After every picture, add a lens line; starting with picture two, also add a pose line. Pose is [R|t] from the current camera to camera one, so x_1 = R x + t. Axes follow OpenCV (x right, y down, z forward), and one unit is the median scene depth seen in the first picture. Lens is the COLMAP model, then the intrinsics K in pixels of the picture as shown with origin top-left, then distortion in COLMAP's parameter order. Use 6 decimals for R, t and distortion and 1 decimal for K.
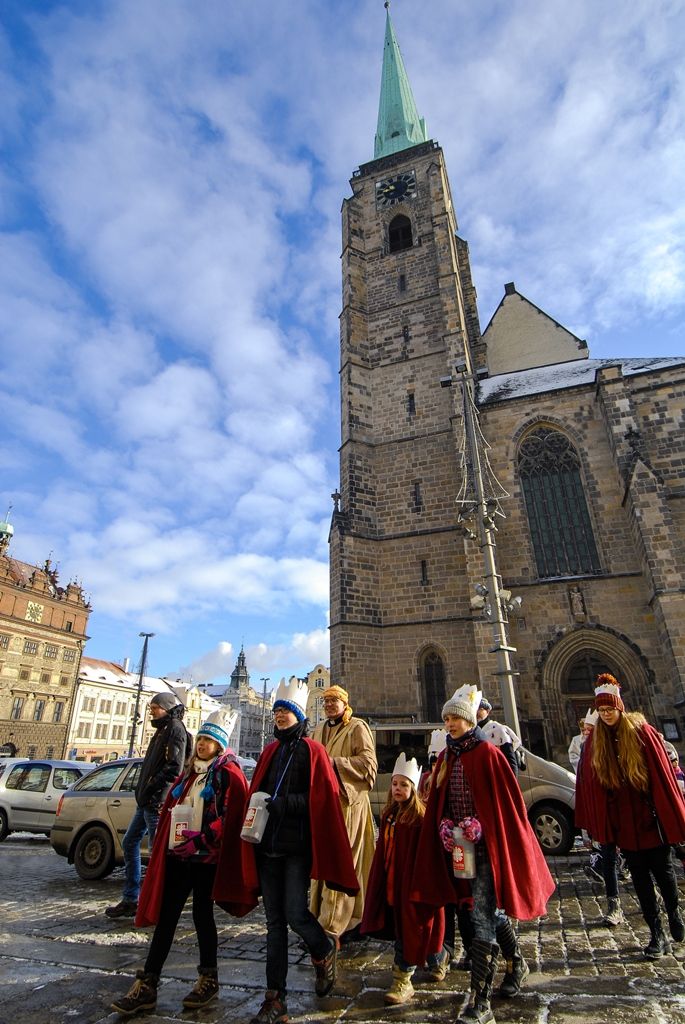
lens RADIAL K [[557.2, 0, 345.5], [0, 557.2, 504.2], [0, 0, 1]] dist [0.055634, -0.060001]
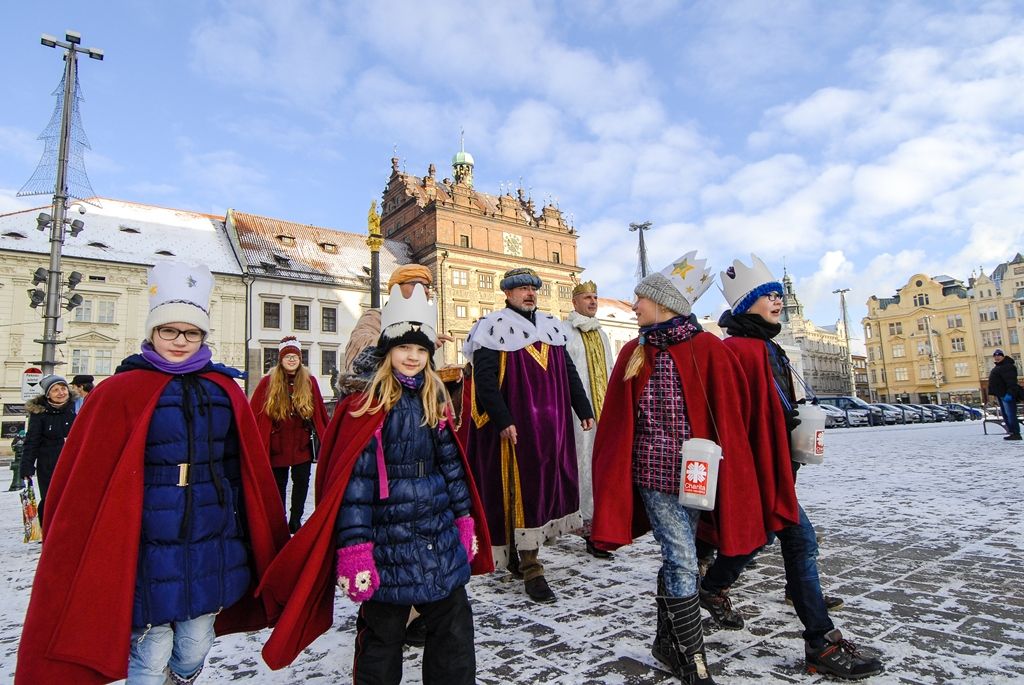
lens RADIAL K [[559.6, 0, 512.1], [0, 559.6, 348.3], [0, 0, 1]] dist [0.036809, -0.000750]
pose [[0.810732, -0.096421, -0.577422, -0.086316], [0.266487, 0.939009, 0.217361, 0.144820], [0.521247, -0.330097, 0.786980, 0.282381]]
